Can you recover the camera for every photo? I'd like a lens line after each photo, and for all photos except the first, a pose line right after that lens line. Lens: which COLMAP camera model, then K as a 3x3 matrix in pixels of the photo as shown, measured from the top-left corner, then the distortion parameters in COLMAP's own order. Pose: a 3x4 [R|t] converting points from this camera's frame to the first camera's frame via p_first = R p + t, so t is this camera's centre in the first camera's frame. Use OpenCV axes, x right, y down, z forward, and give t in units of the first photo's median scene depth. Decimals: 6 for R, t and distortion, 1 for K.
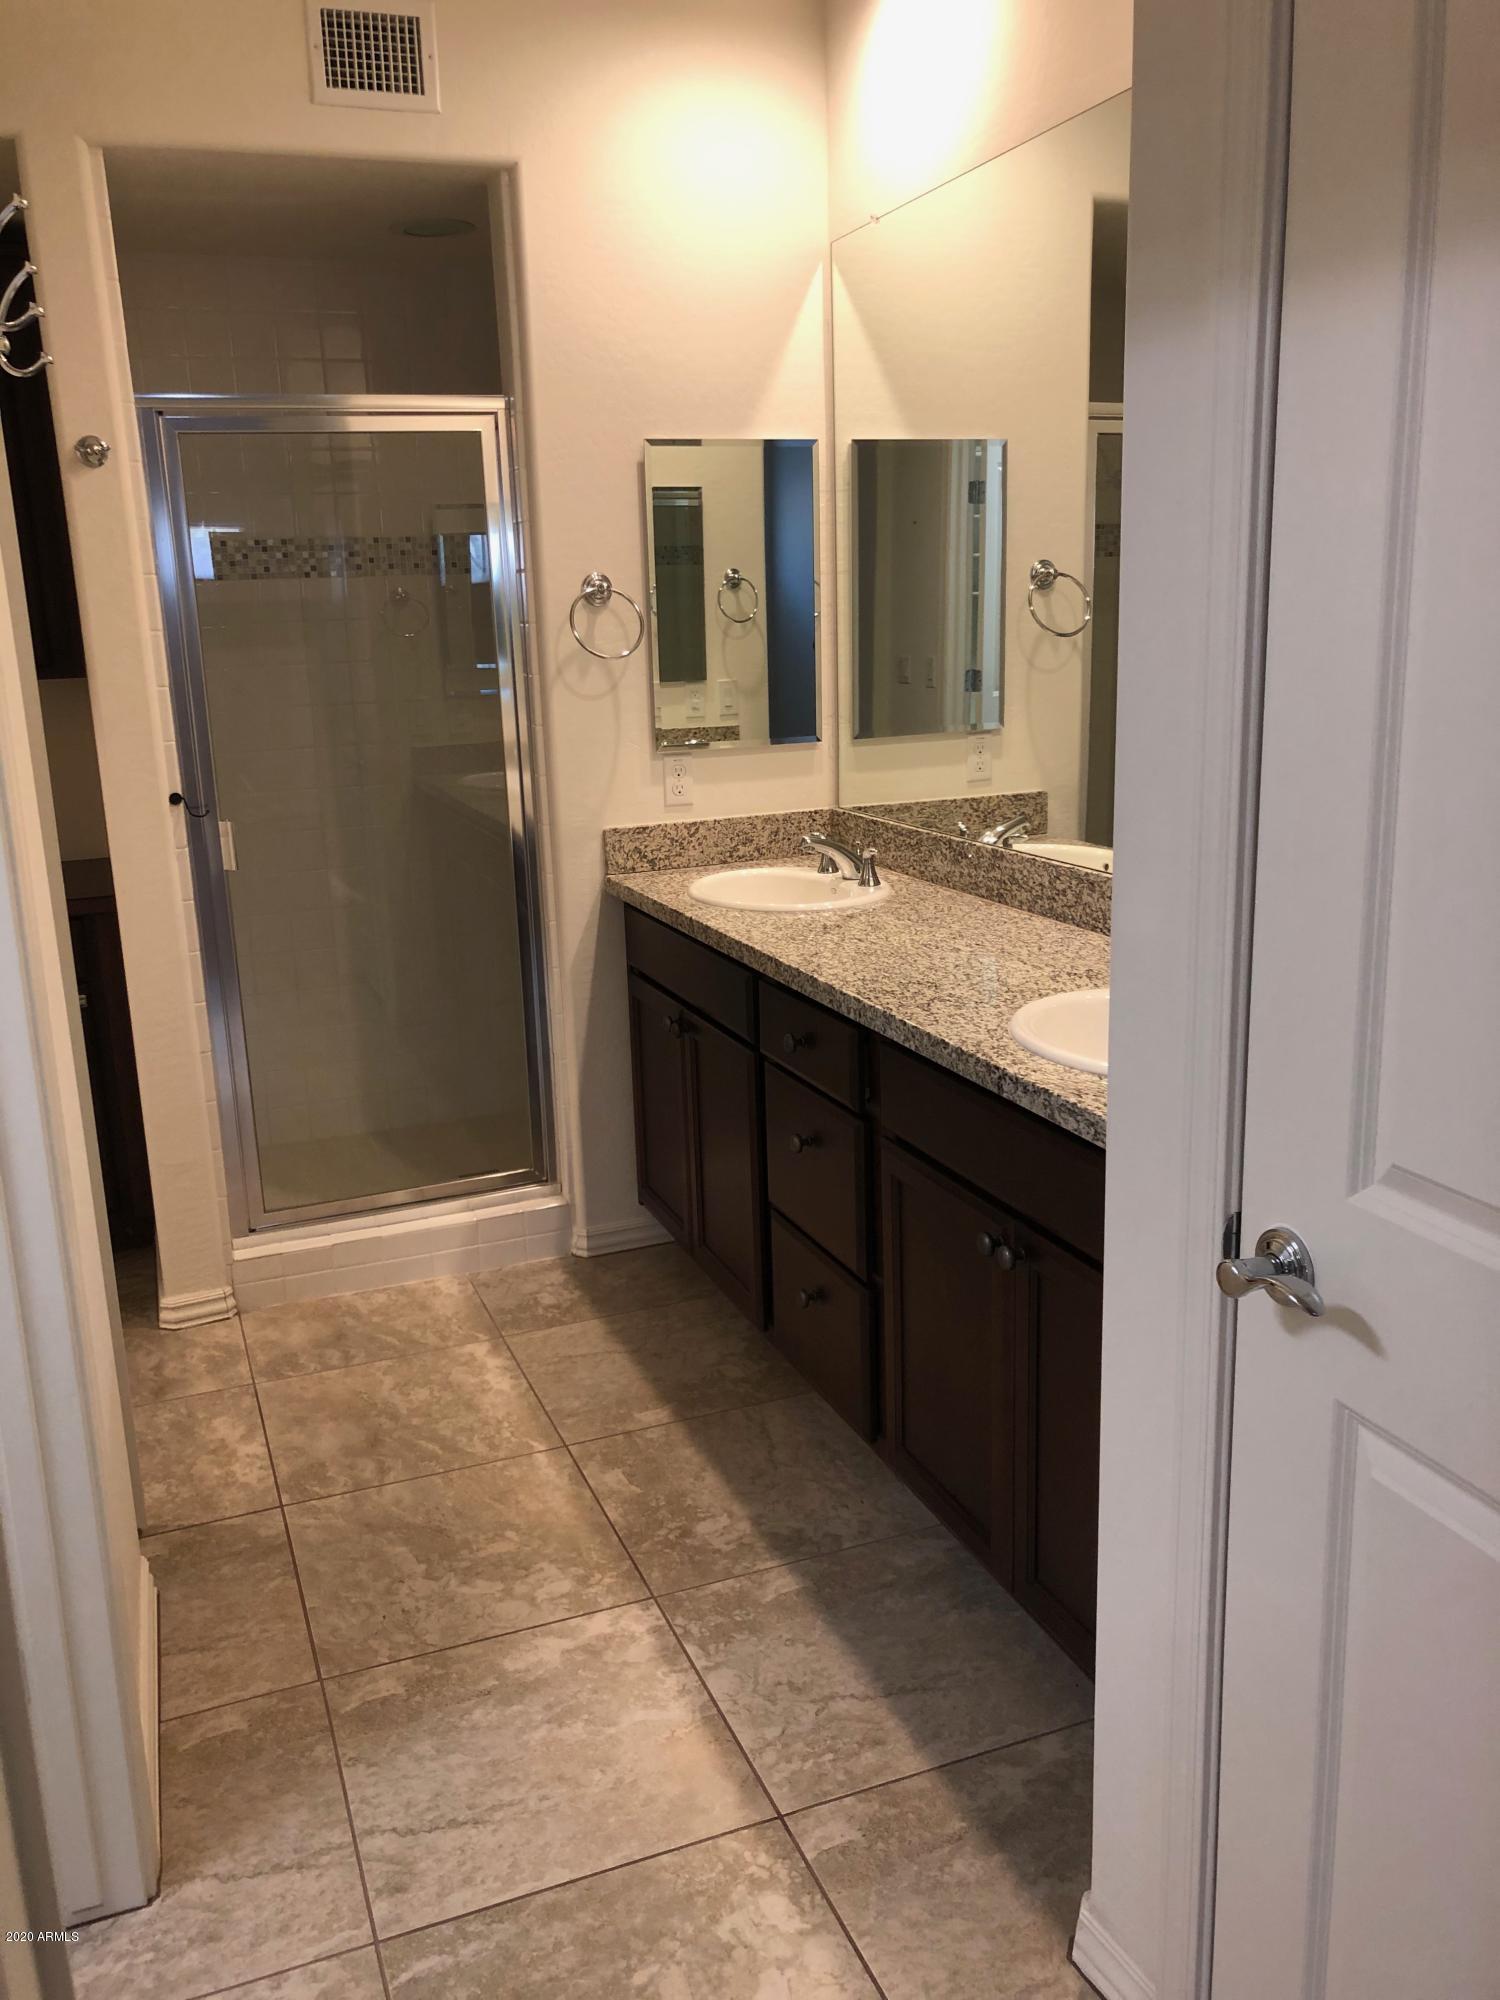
lens RADIAL K [[1598.4, 0, 723.6], [0, 1598.4, 1003.2], [0, 0, 1]] dist [0.085667, -0.245619]
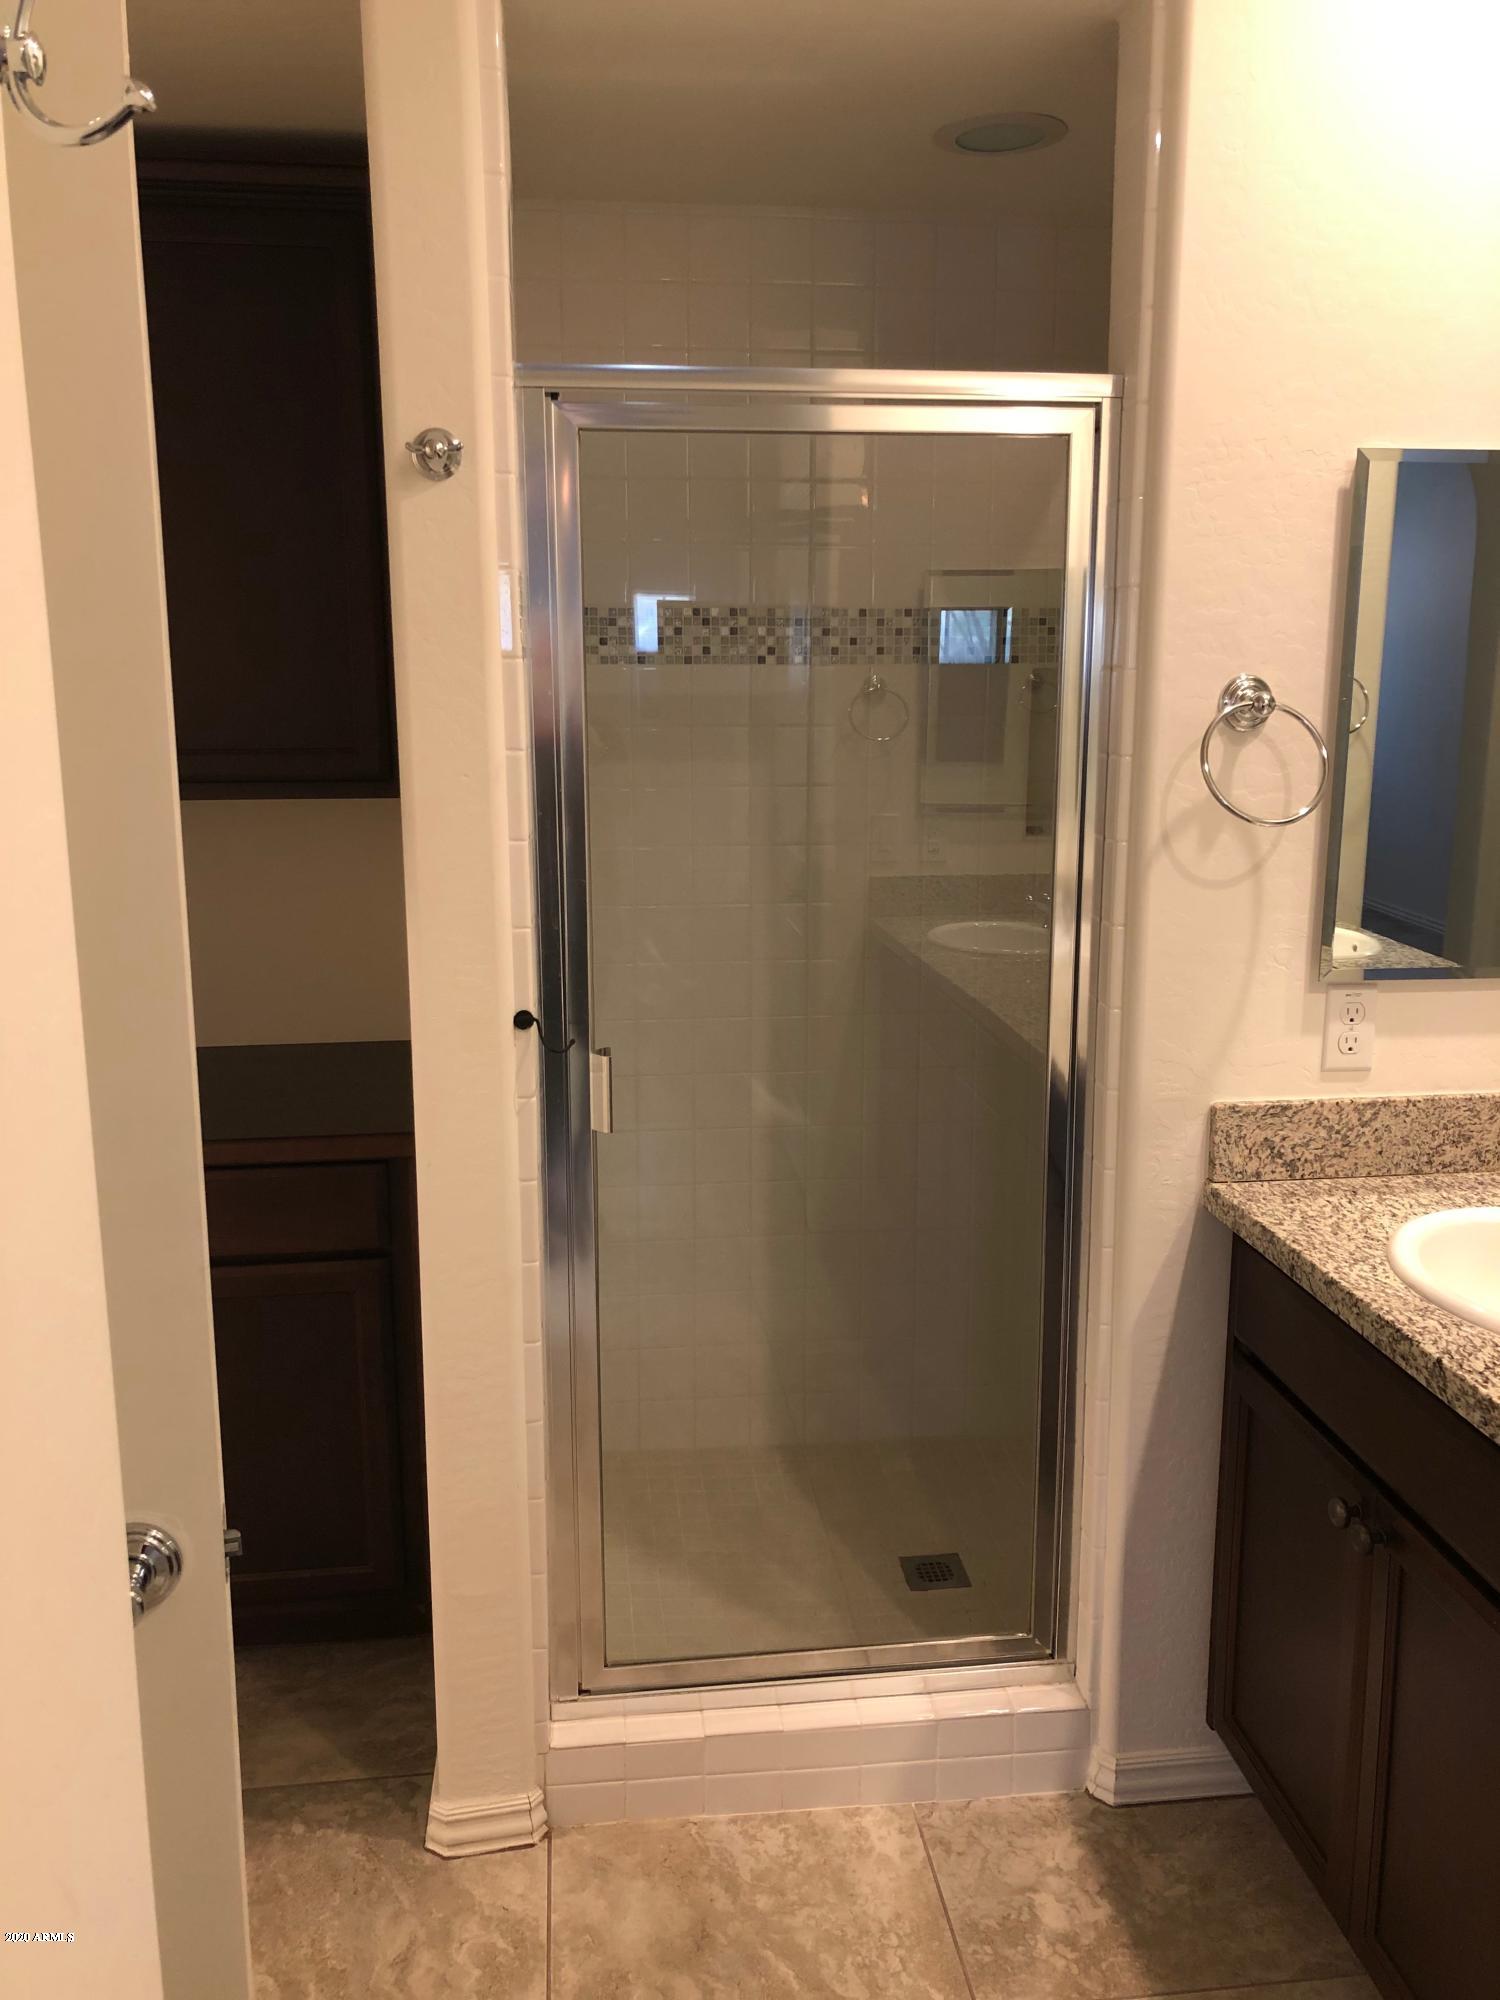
lens RADIAL K [[1599.2, 0, 750.0], [0, 1599.2, 1000.0], [0, 0, 1]] dist [0.026870, 0.001321]
pose [[0.969176, 0.079928, -0.233044, -0.104566], [-0.090404, 0.995304, -0.034603, -0.110411], [0.229184, 0.054605, 0.971850, 0.387115]]
